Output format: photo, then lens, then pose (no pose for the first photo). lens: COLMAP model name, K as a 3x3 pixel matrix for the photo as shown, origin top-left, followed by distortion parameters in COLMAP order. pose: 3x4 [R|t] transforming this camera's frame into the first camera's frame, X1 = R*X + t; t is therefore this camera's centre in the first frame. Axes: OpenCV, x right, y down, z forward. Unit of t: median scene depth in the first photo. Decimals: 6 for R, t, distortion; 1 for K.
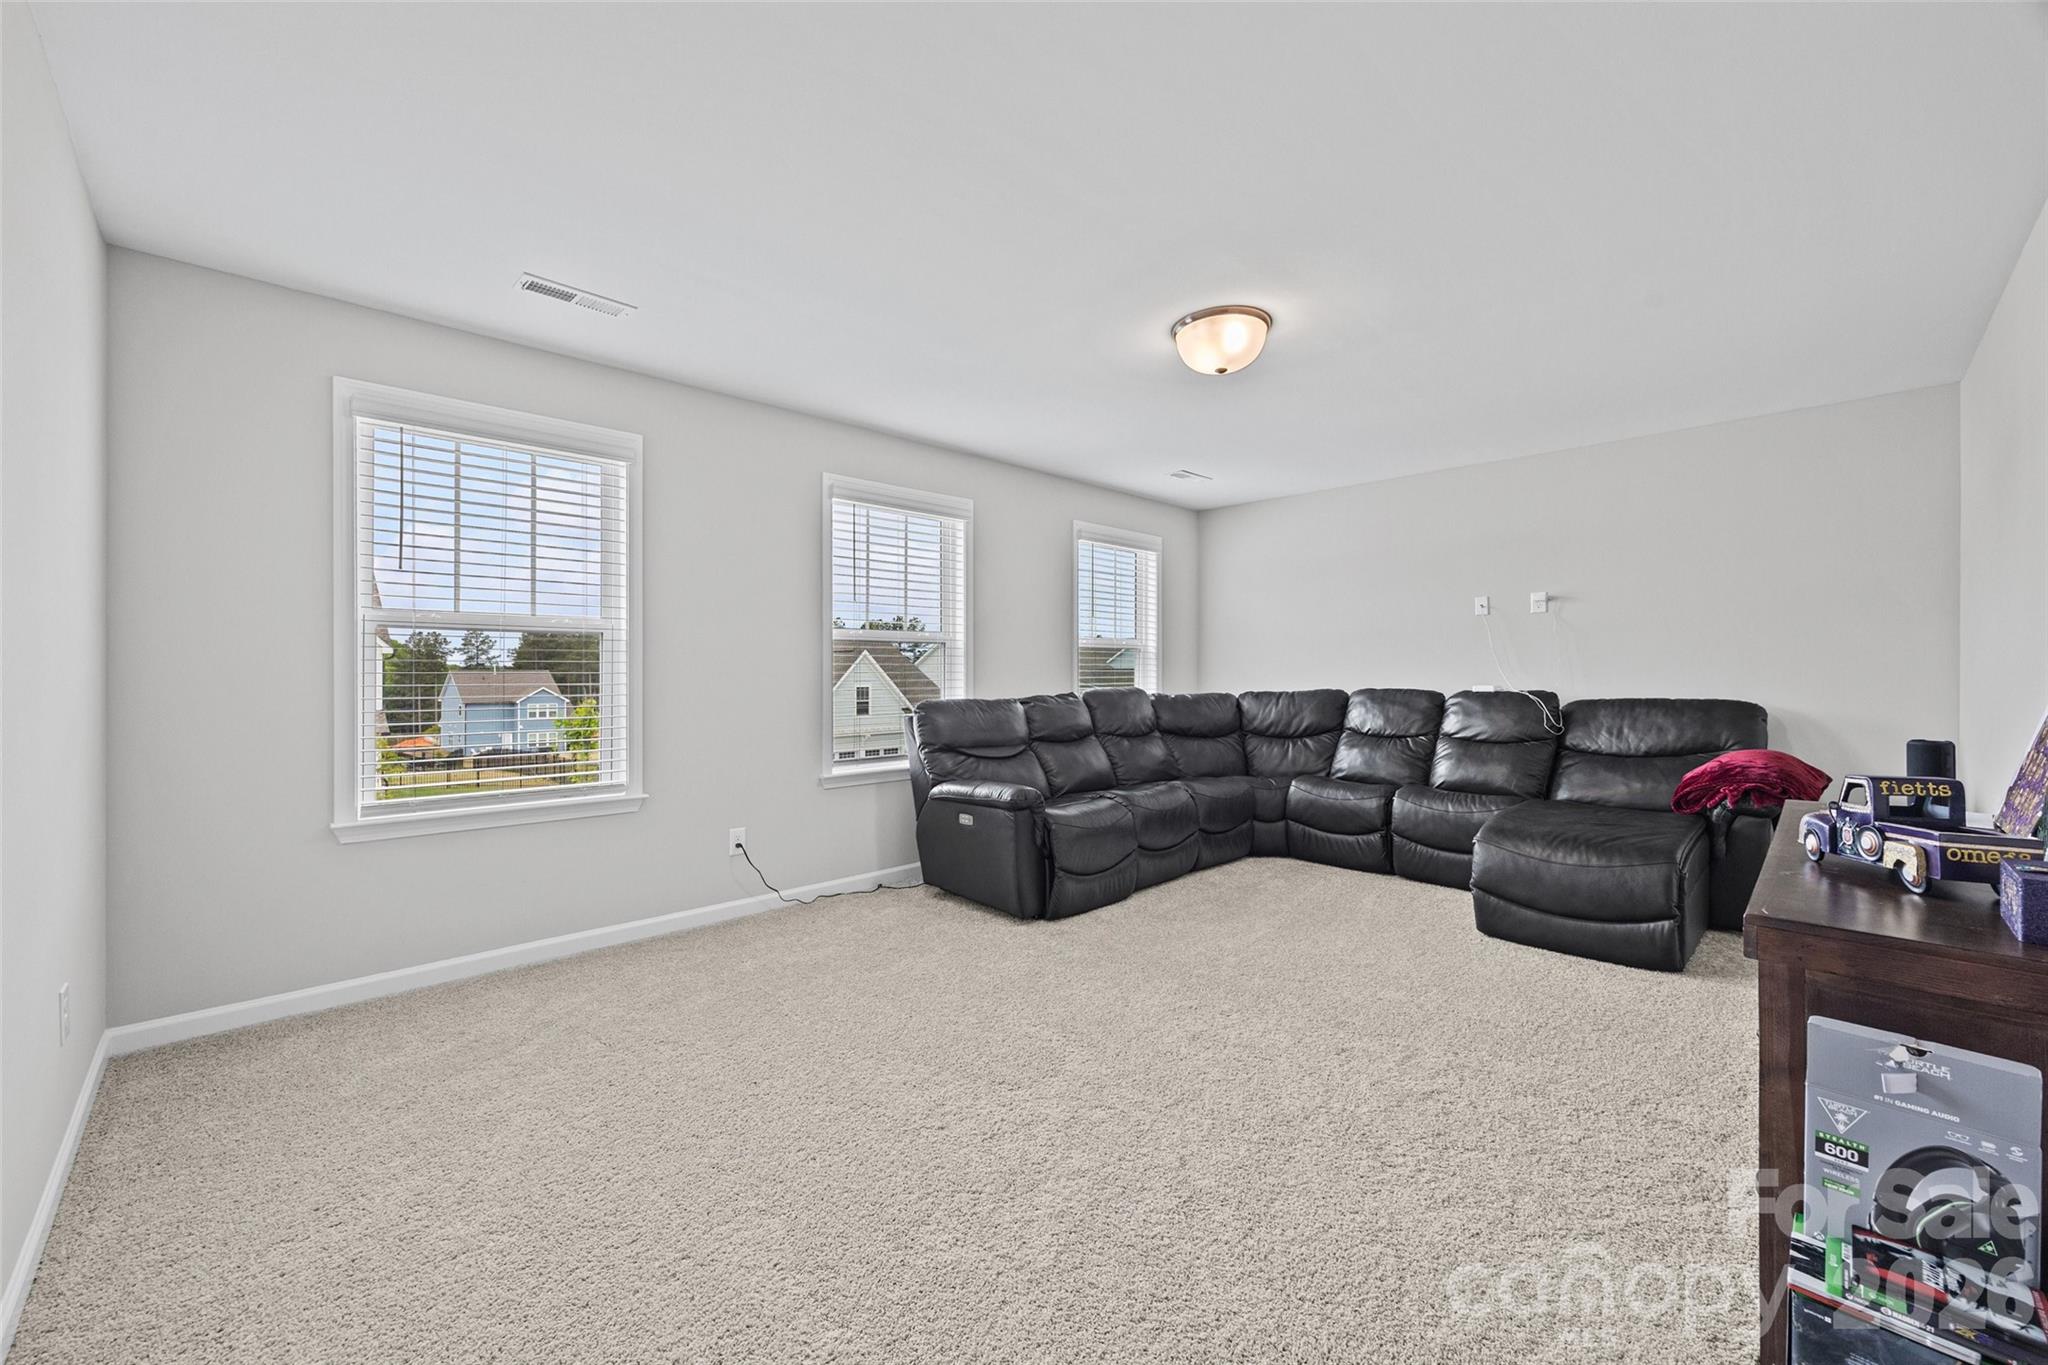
lens RADIAL K [[789.7, 0, 1015.2], [0, 789.7, 679.3], [0, 0, 1]] dist [-0.002655, 0.000135]
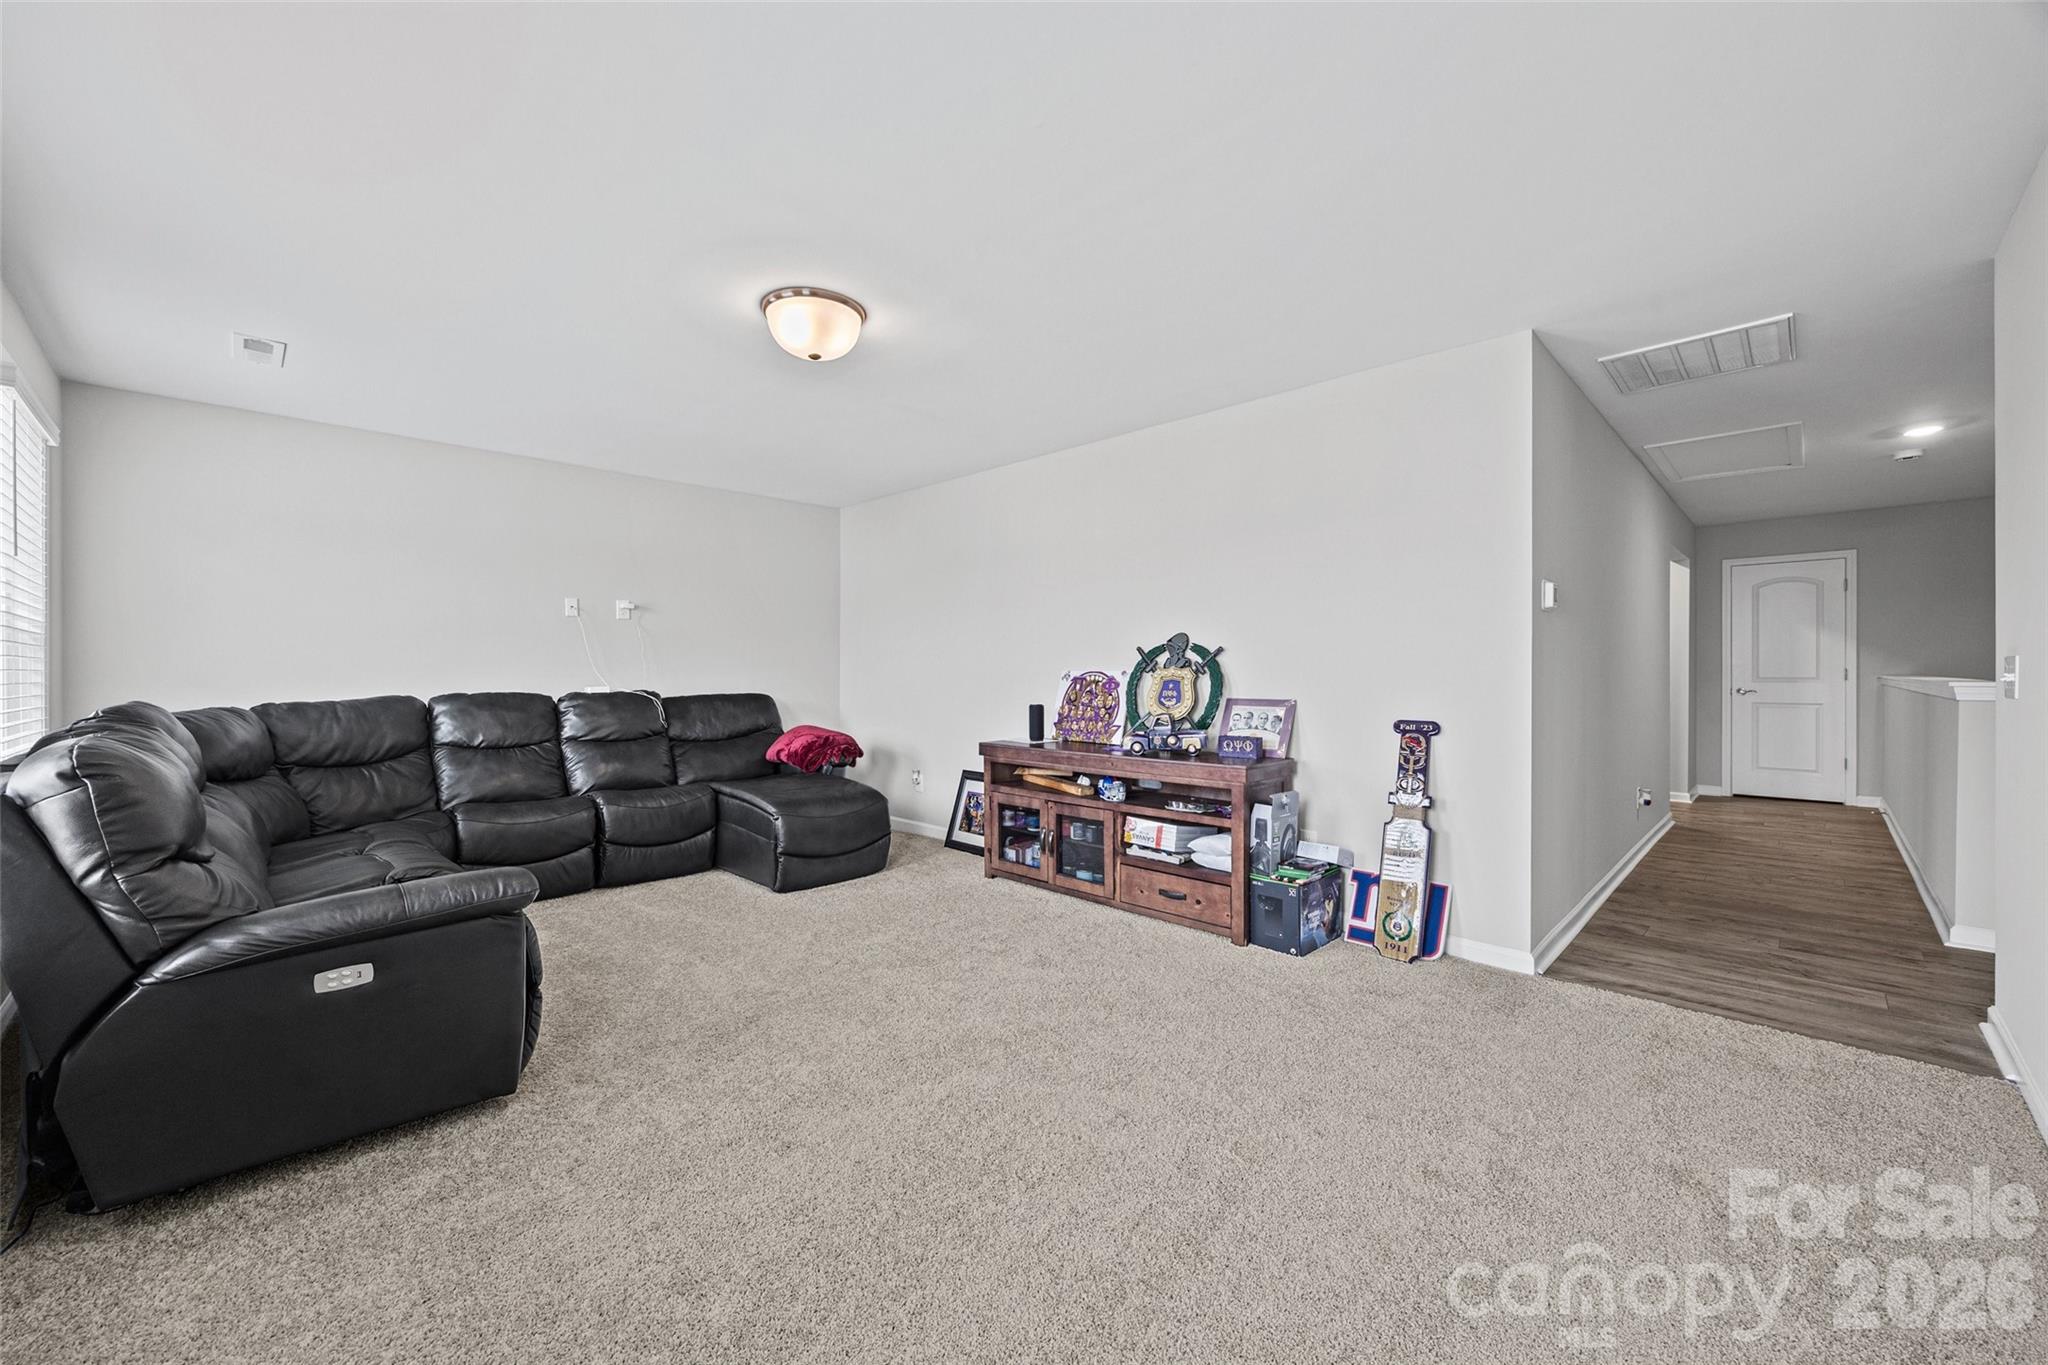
lens RADIAL K [[789.7, 0, 1015.2], [0, 789.7, 673.3], [0, 0, 1]] dist [-0.002655, 0.000135]
pose [[-0.008848, -0.000739, 0.999961, -0.415486], [0.010080, 0.999949, 0.000829, -0.004518], [-0.999910, 0.010087, -0.008840, 0.450207]]
